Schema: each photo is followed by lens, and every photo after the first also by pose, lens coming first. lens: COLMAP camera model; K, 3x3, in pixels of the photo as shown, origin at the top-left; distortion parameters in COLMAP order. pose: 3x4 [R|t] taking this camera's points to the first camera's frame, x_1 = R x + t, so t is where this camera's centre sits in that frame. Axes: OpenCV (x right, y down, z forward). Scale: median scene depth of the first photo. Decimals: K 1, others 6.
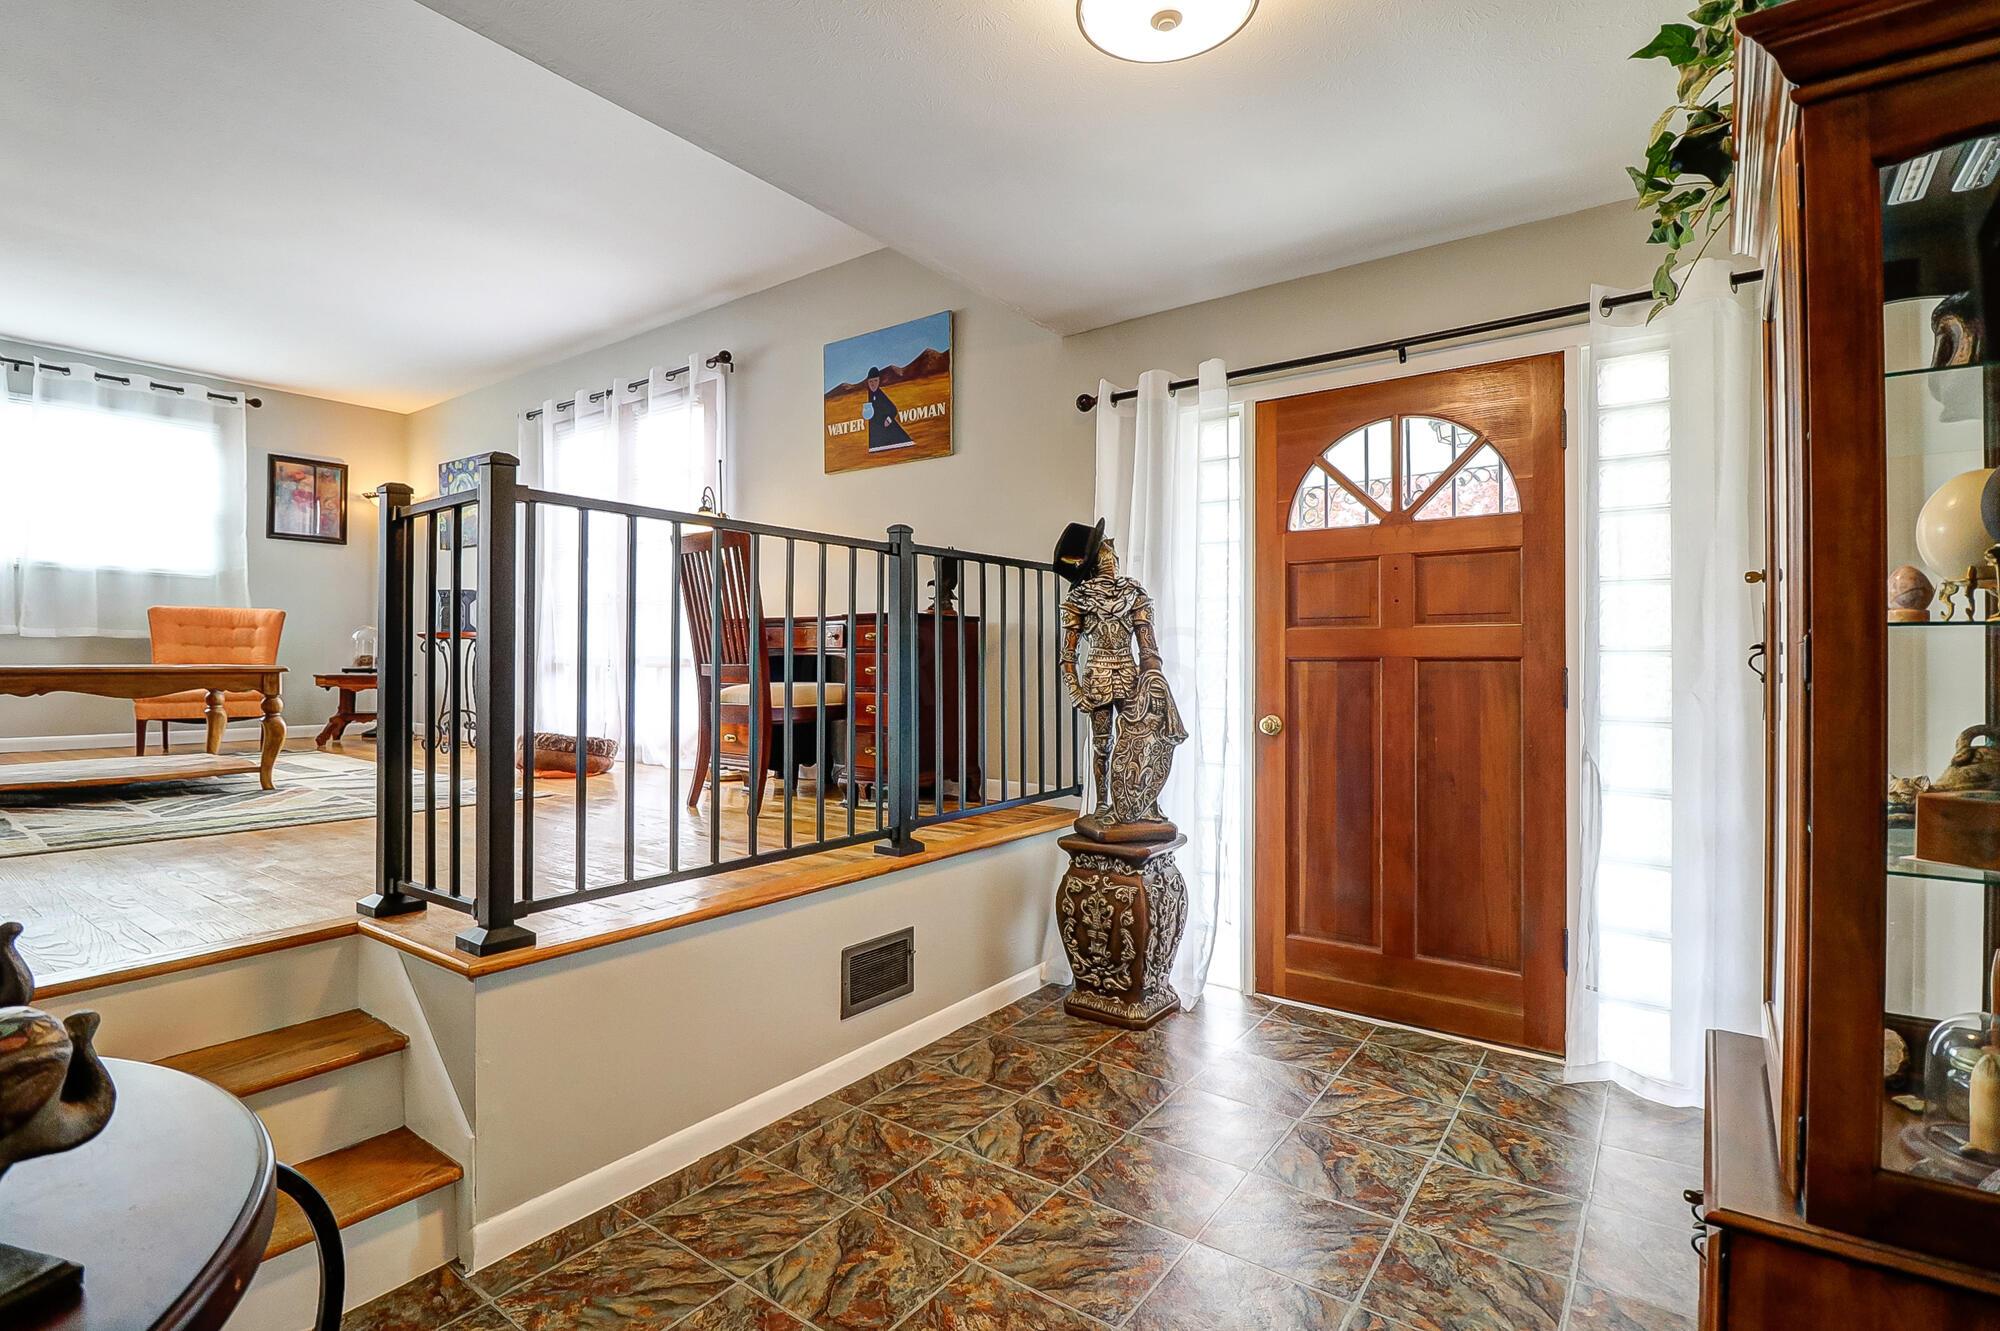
lens RADIAL K [[939.7, 0, 997.1], [0, 939.7, 658.4], [0, 0, 1]] dist [-0.000311, -0.012572]
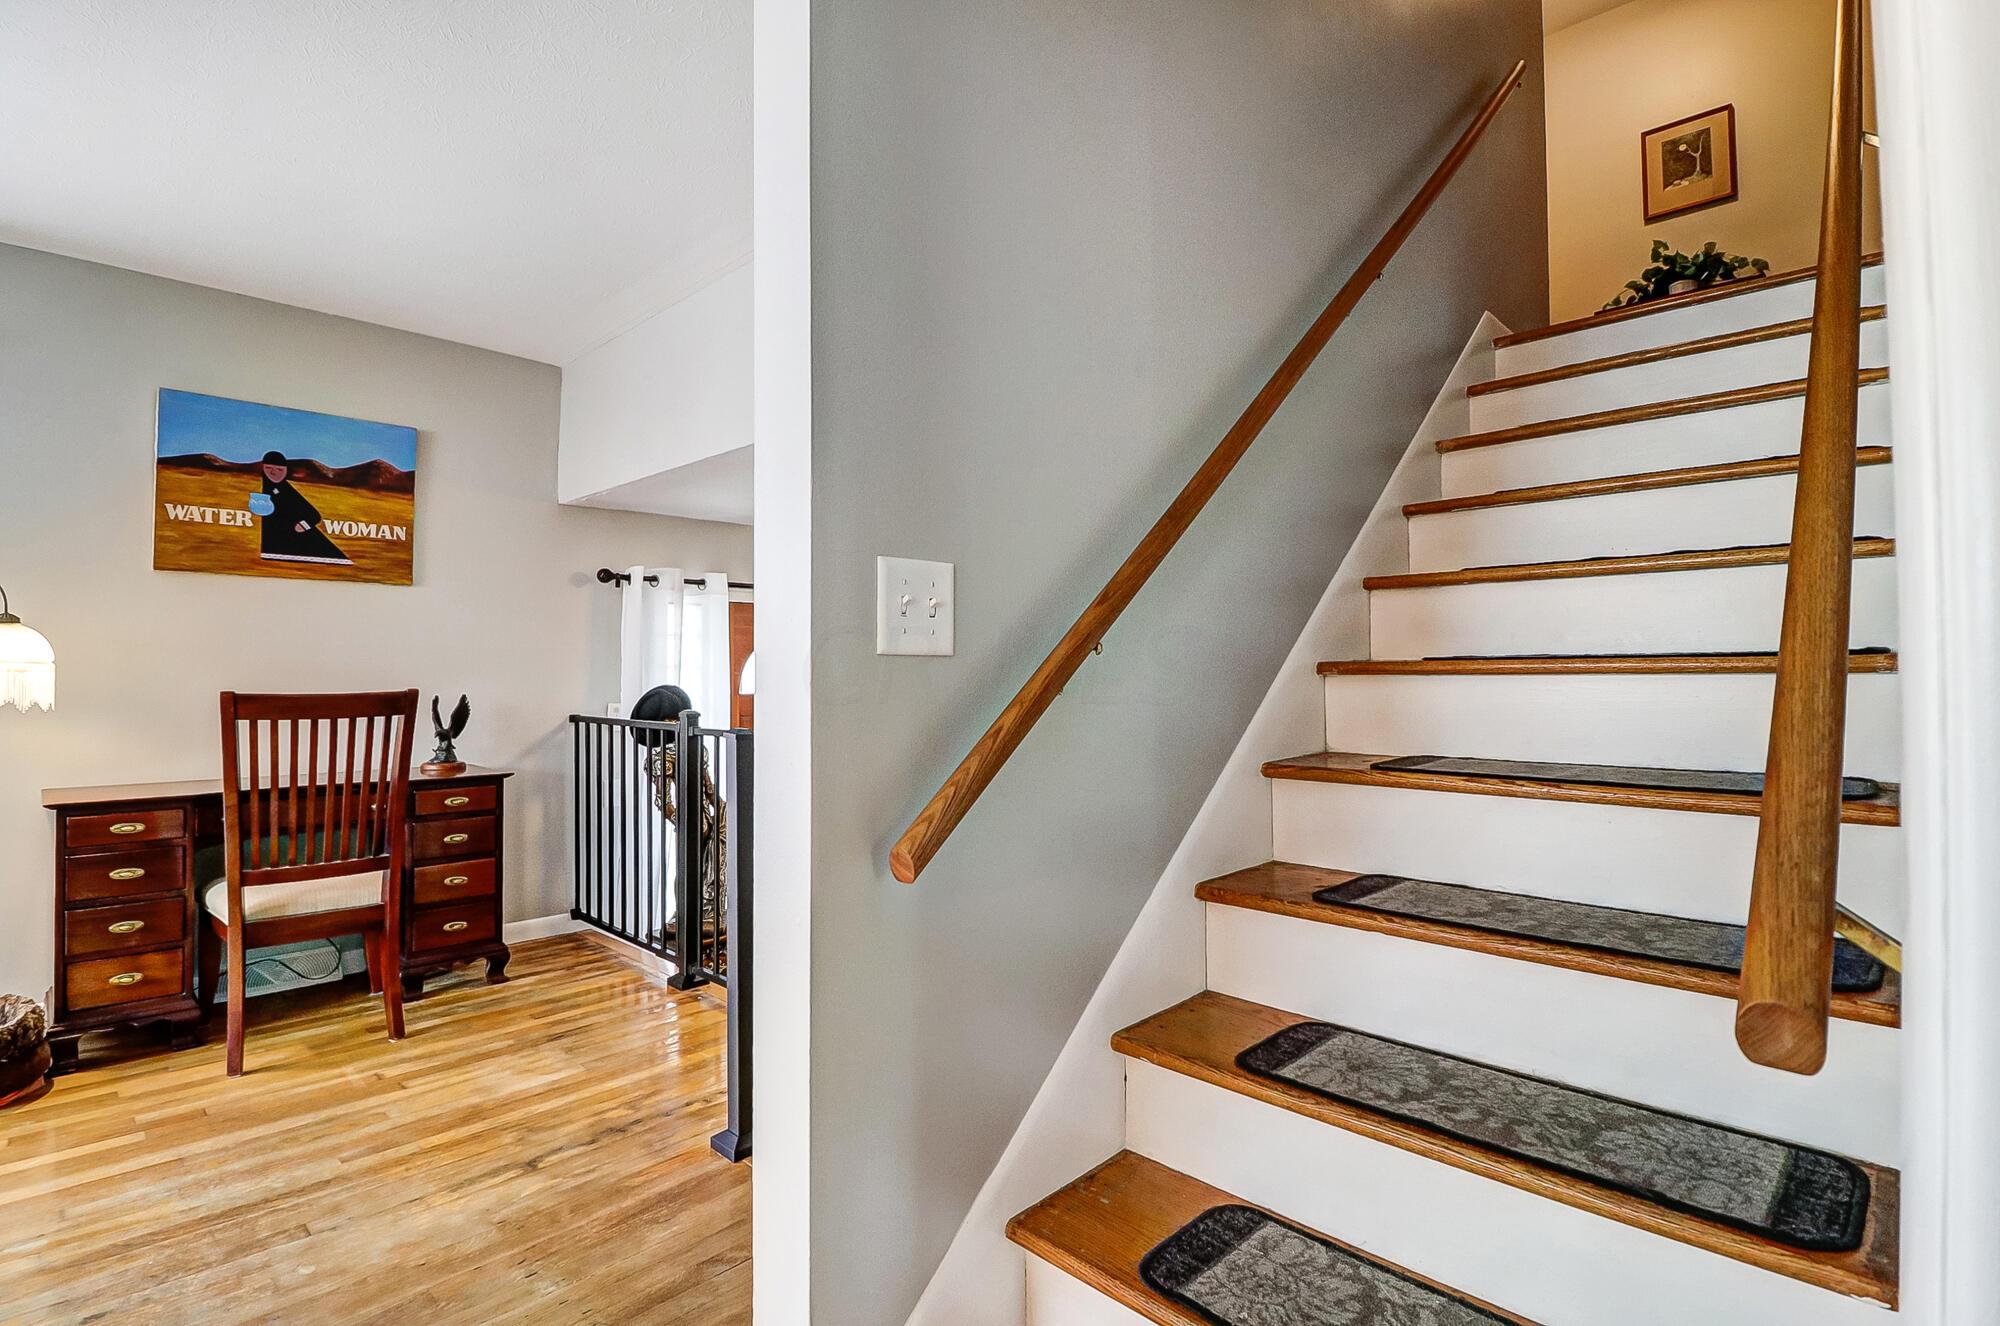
lens RADIAL K [[939.7, 0, 997.1], [0, 939.7, 655.9], [0, 0, 1]] dist [-0.000311, -0.012572]
pose [[0.135064, 0.011832, 0.990766, -0.835656], [-0.000325, 0.999929, -0.011897, -0.134549], [-0.990837, 0.001285, 0.135059, 0.310251]]
